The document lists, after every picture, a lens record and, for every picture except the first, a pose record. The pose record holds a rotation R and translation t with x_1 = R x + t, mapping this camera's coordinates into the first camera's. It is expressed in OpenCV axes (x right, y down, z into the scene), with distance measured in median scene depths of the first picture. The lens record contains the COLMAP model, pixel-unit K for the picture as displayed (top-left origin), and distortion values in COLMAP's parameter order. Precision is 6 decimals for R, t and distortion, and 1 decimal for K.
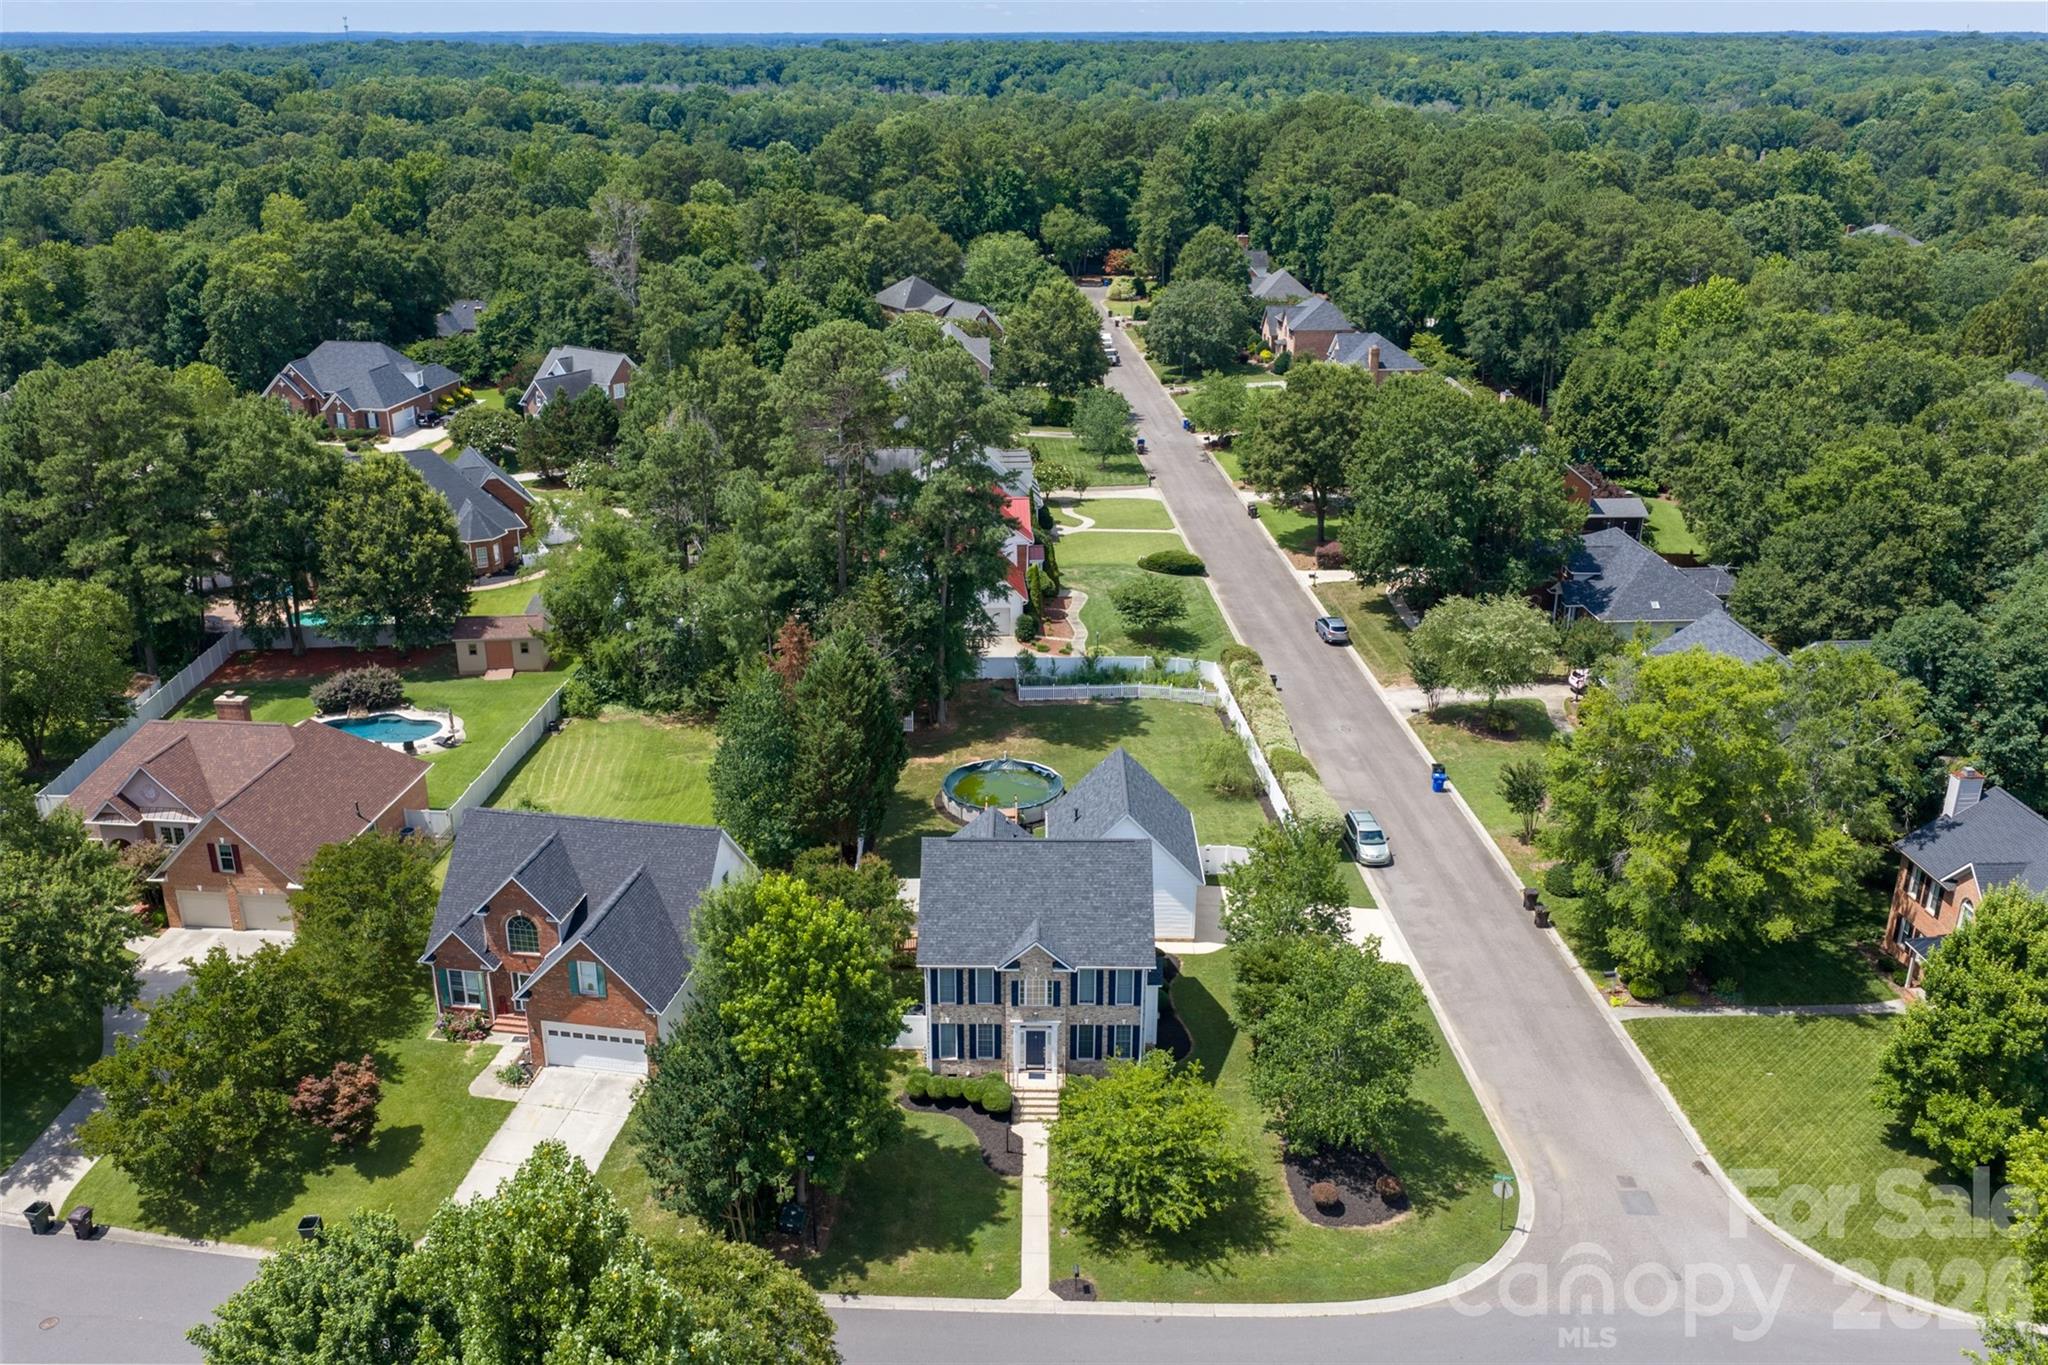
lens RADIAL K [[1671.1, 0, 1019.0], [0, 1671.1, 668.7], [0, 0, 1]] dist [0.001570, 0.000817]
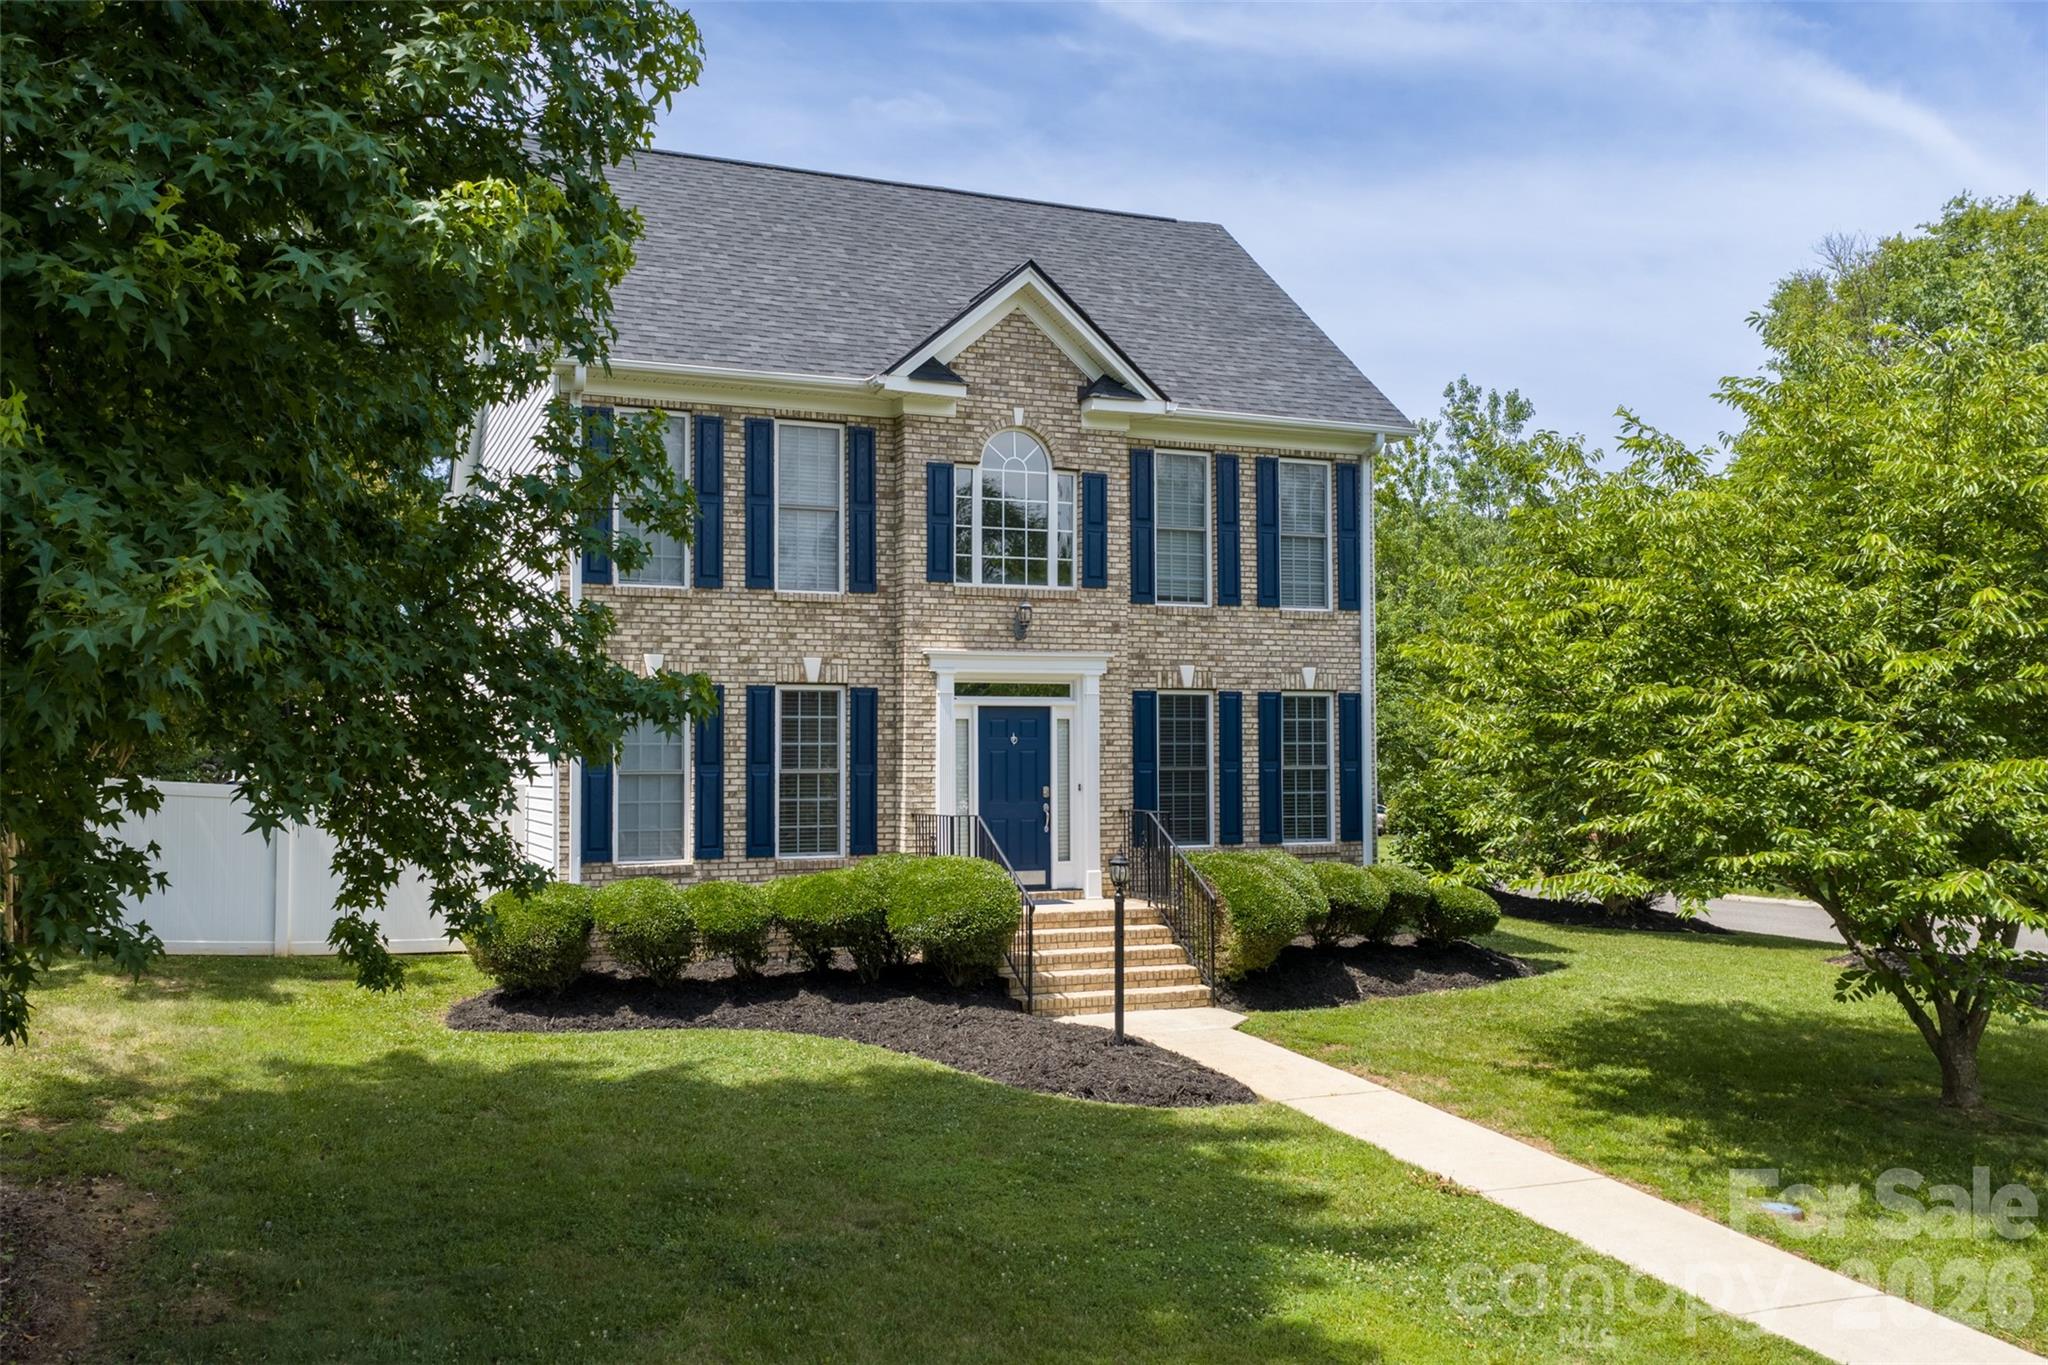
lens RADIAL K [[1671.1, 0, 1019.0], [0, 1671.1, 668.7], [0, 0, 1]] dist [0.001570, 0.000817]
pose [[0.916738, 0.015070, 0.399205, -0.088671], [0.146692, 0.916781, -0.371474, 0.304708], [-0.371582, 0.399105, 0.838237, 0.793919]]
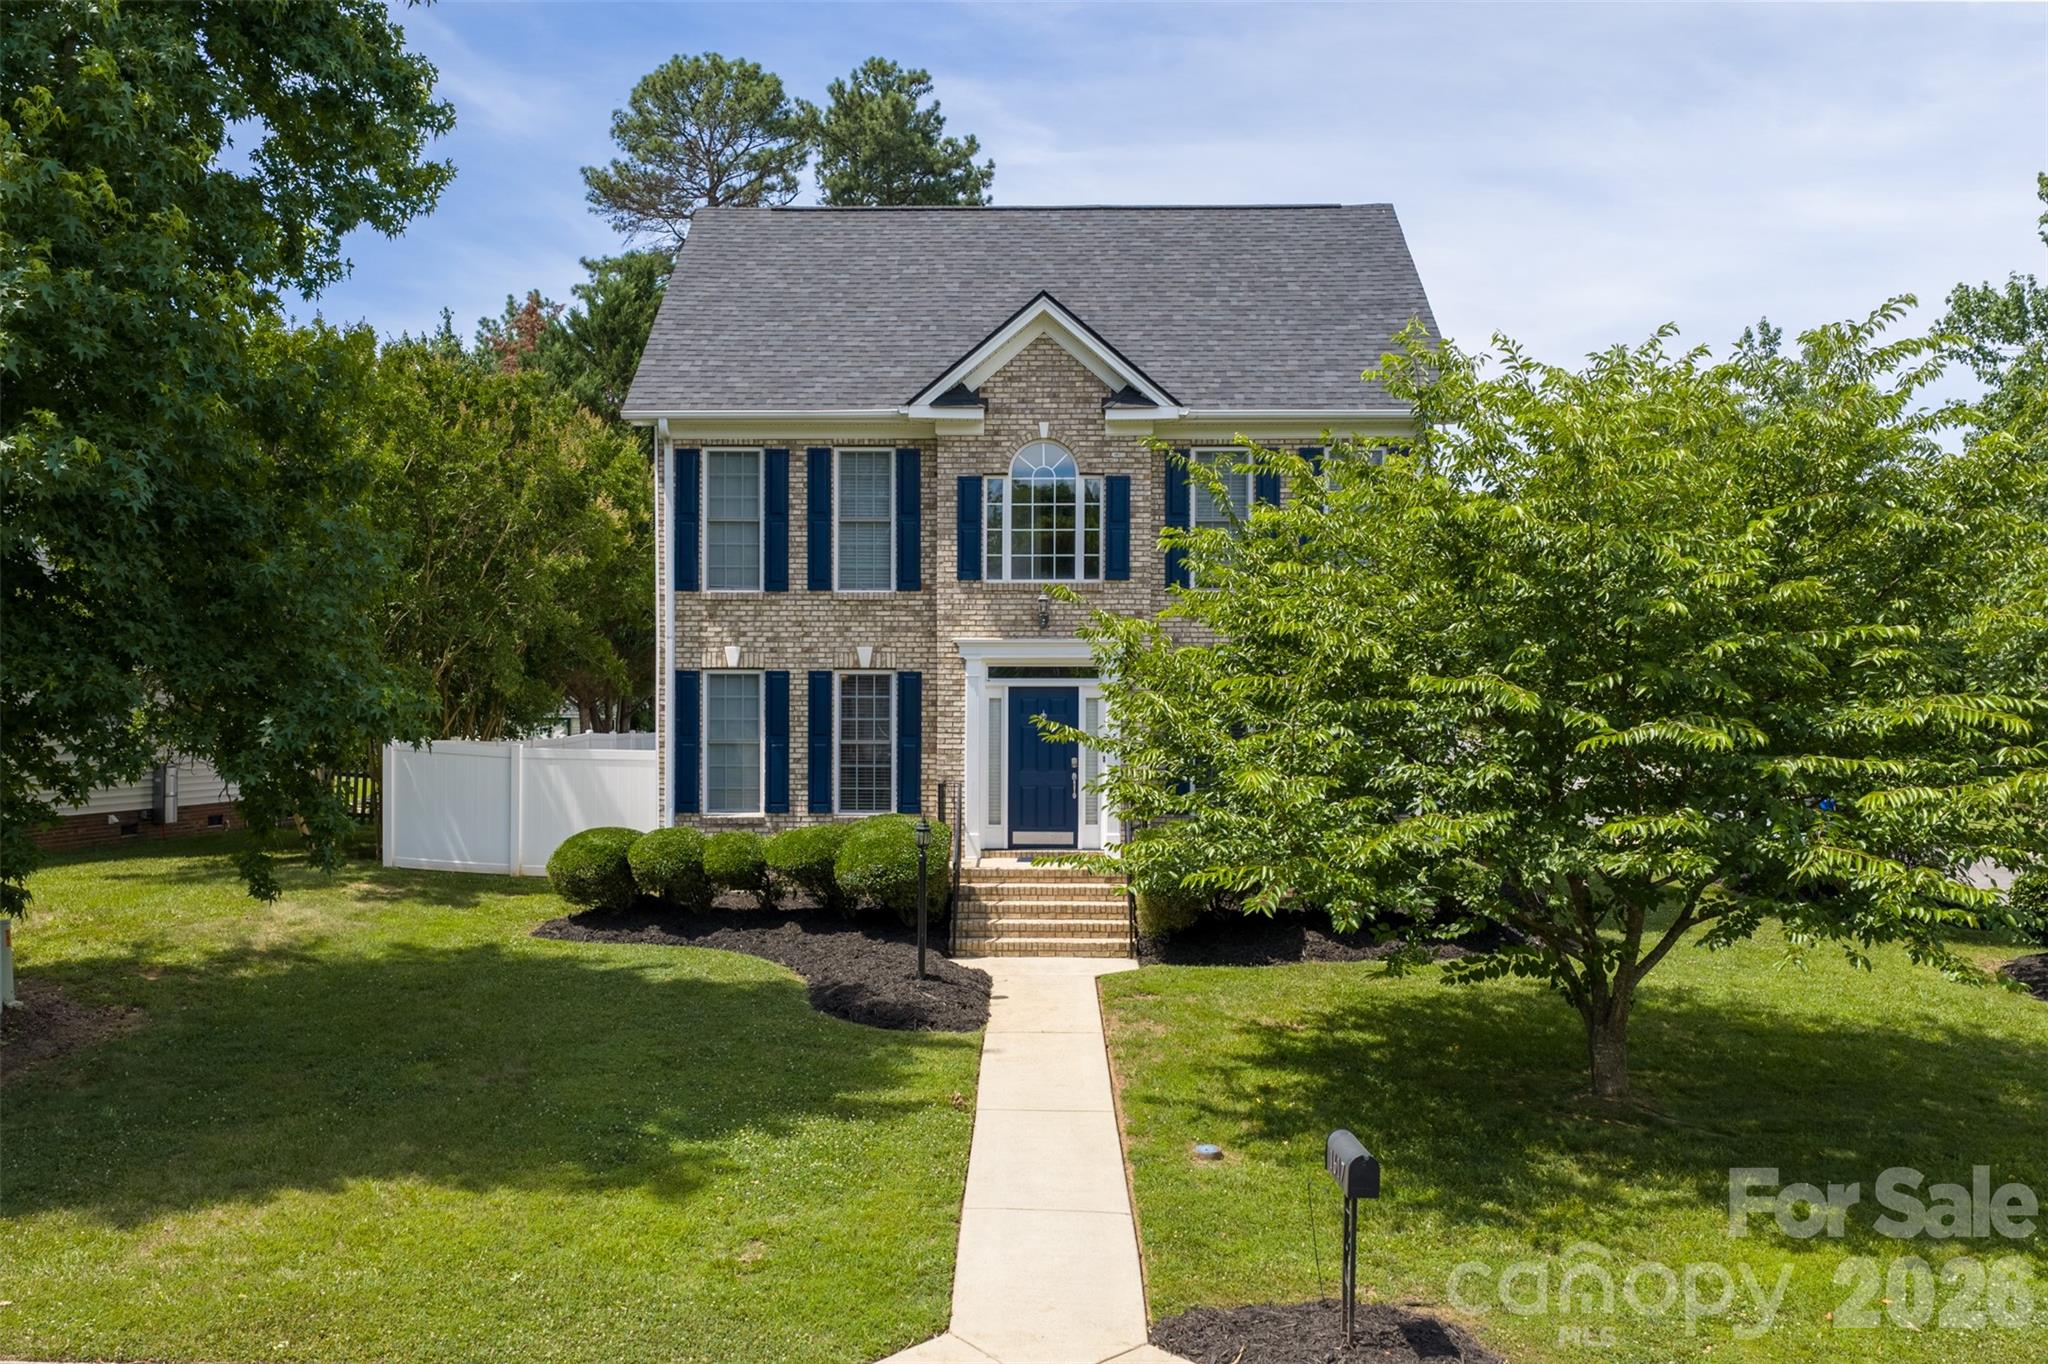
lens RADIAL K [[1696.8, 0, 1024.0], [0, 1696.8, 682.0], [0, 0, 1]] dist [-0.013302, -0.006177]
pose [[0.999999, -0.000719, -0.001072, 0.007084], [0.000280, 0.931340, -0.364150, 0.320822], [0.001260, 0.364149, 0.931340, 0.737942]]
